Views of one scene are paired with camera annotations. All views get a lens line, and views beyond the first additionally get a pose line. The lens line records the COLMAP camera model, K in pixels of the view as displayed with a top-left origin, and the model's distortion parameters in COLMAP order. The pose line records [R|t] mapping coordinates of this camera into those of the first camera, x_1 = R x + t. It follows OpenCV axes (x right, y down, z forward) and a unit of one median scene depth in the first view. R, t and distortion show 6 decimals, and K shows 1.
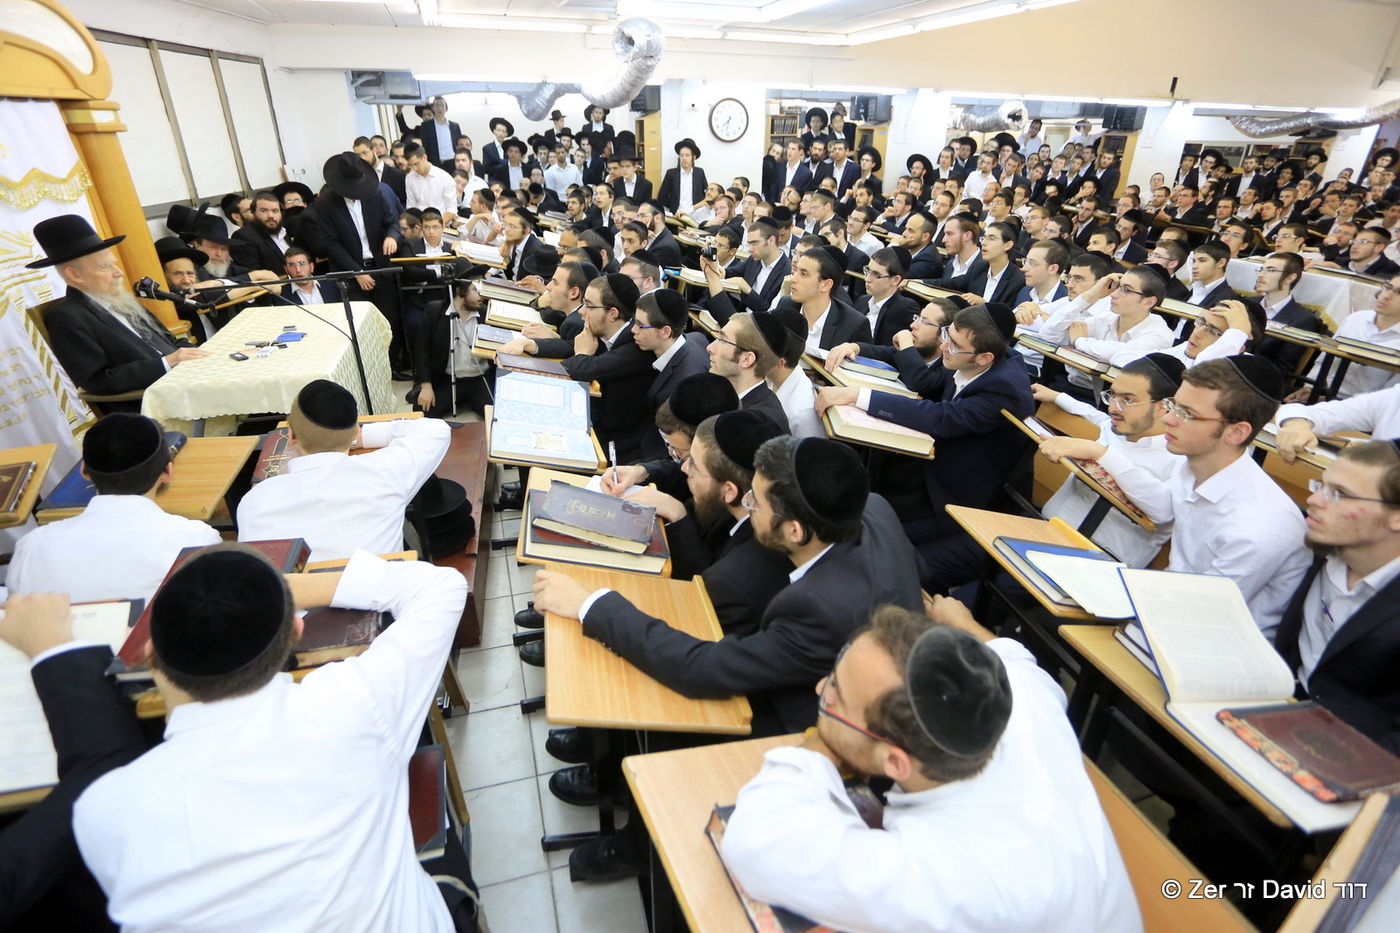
lens RADIAL K [[701.8, 0, 700.0], [0, 701.8, 466.5], [0, 0, 1]] dist [-0.057658, 0.026050]
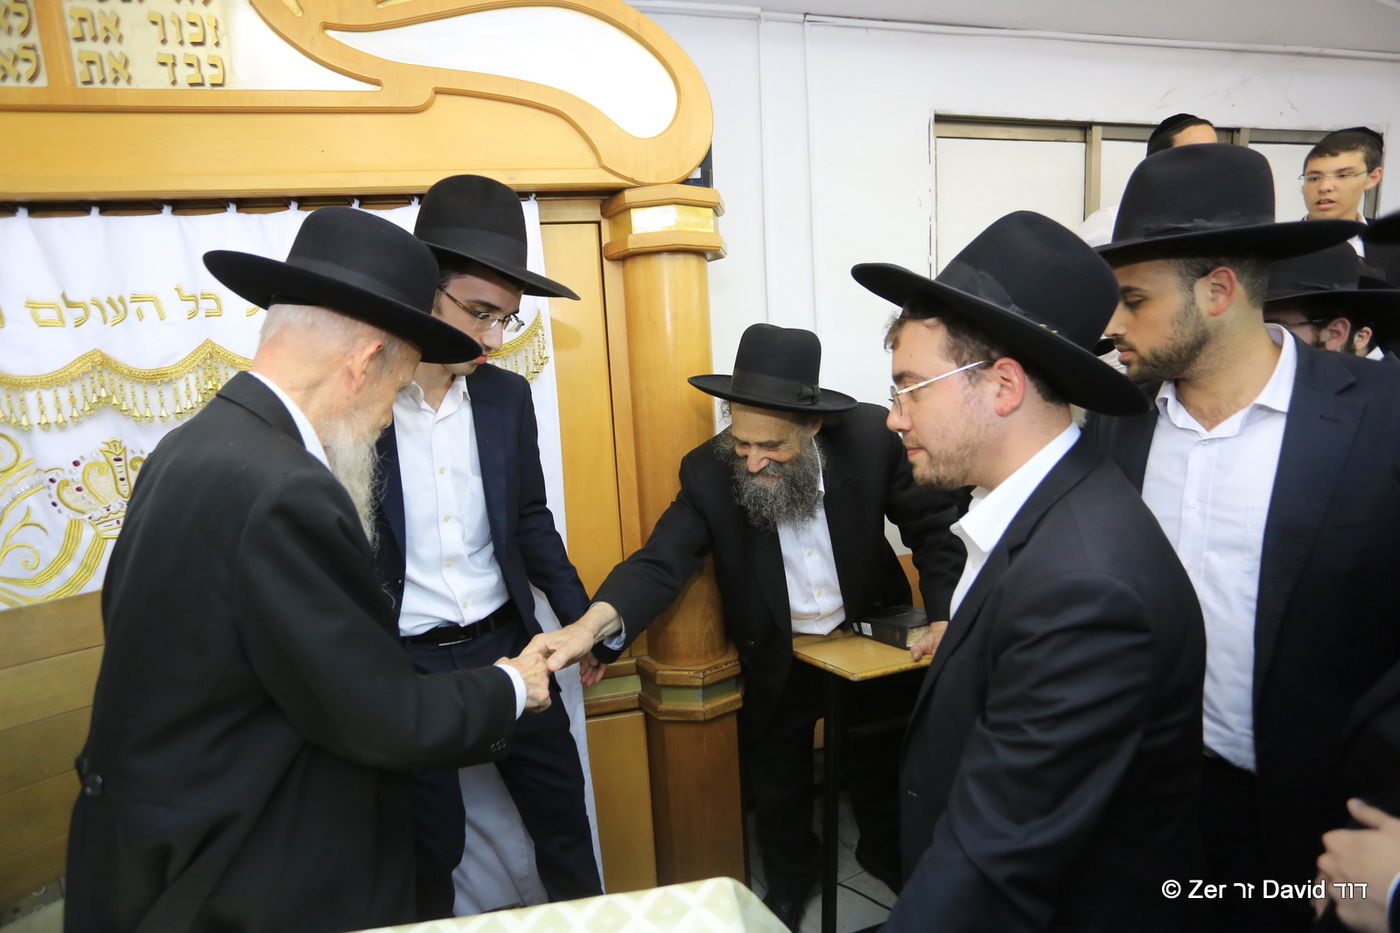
lens RADIAL K [[701.8, 0, 700.0], [0, 701.8, 466.5], [0, 0, 1]] dist [-0.057658, 0.026050]
pose [[0.139735, 0.152474, -0.978379, -0.297050], [-0.395412, 0.914465, 0.086040, -0.304917], [0.907813, 0.374840, 0.188073, 0.728877]]
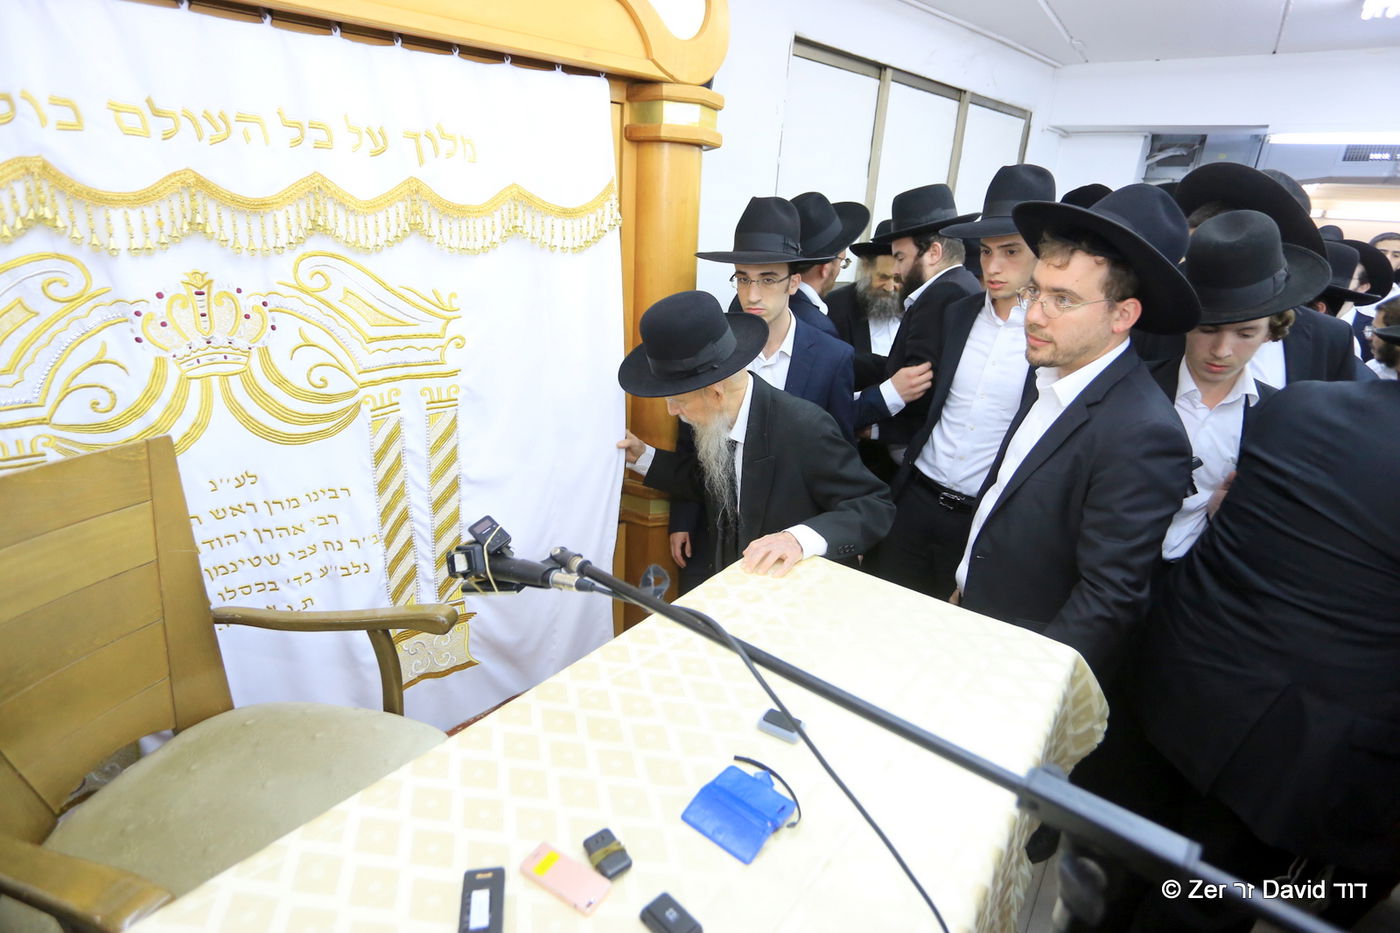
lens RADIAL K [[701.8, 0, 700.0], [0, 701.8, 466.5], [0, 0, 1]] dist [-0.057658, 0.026050]
pose [[0.590165, 0.299503, -0.749668, -0.272925], [-0.405440, 0.912985, 0.045573, -0.211430], [0.698085, 0.277050, 0.660243, 0.528378]]
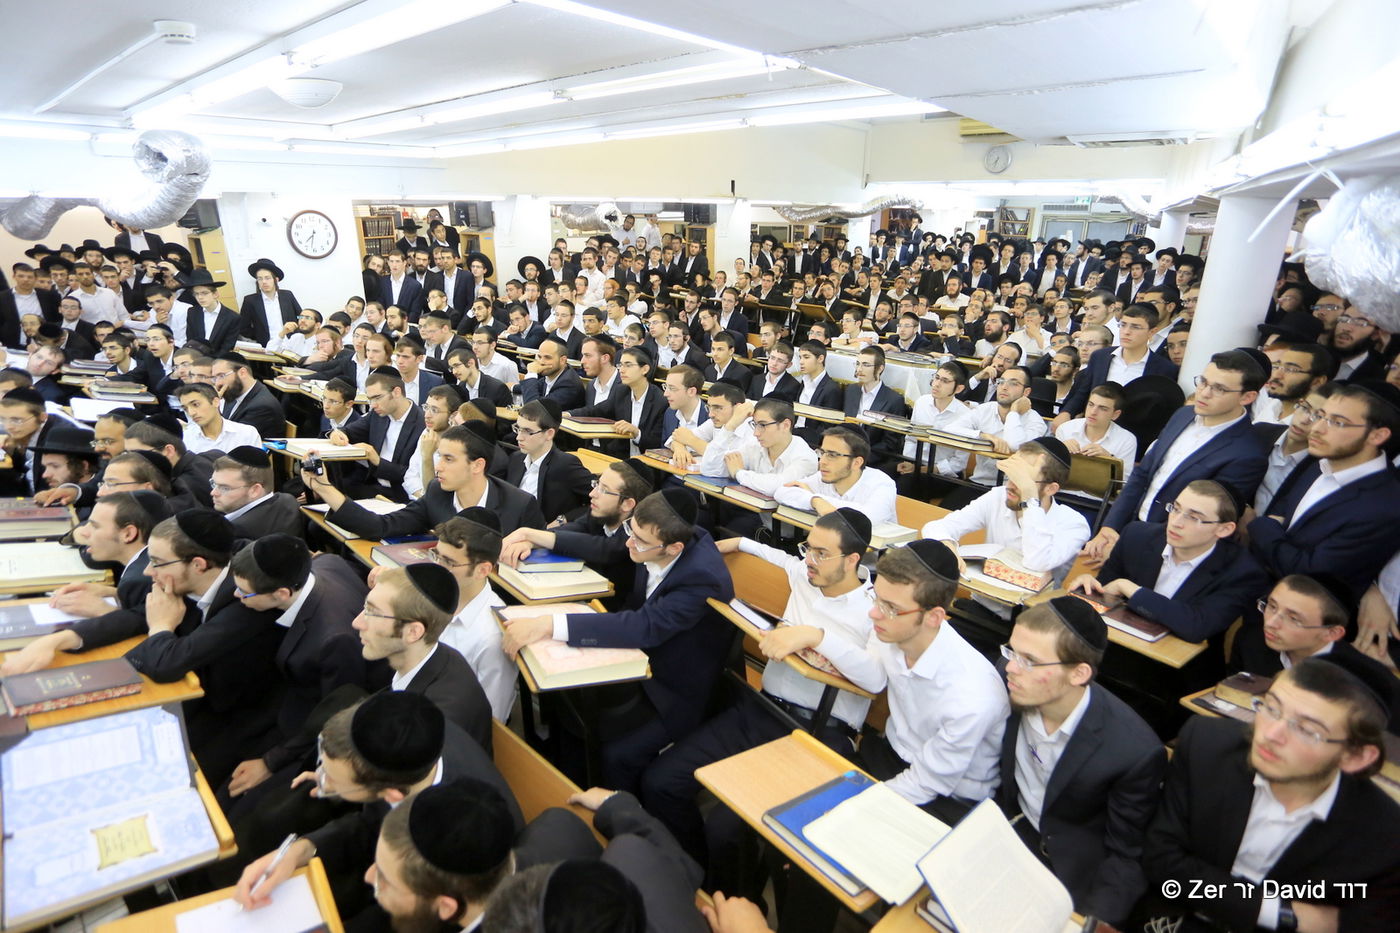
lens RADIAL K [[707.8, 0, 700.8], [0, 707.8, 474.5], [0, 0, 1]] dist [-0.065247, 0.032271]
pose [[0.866447, -0.181493, 0.465113, 0.007793], [0.222636, 0.974289, -0.034562, -0.108745], [-0.446882, 0.133497, 0.884576, 0.070265]]
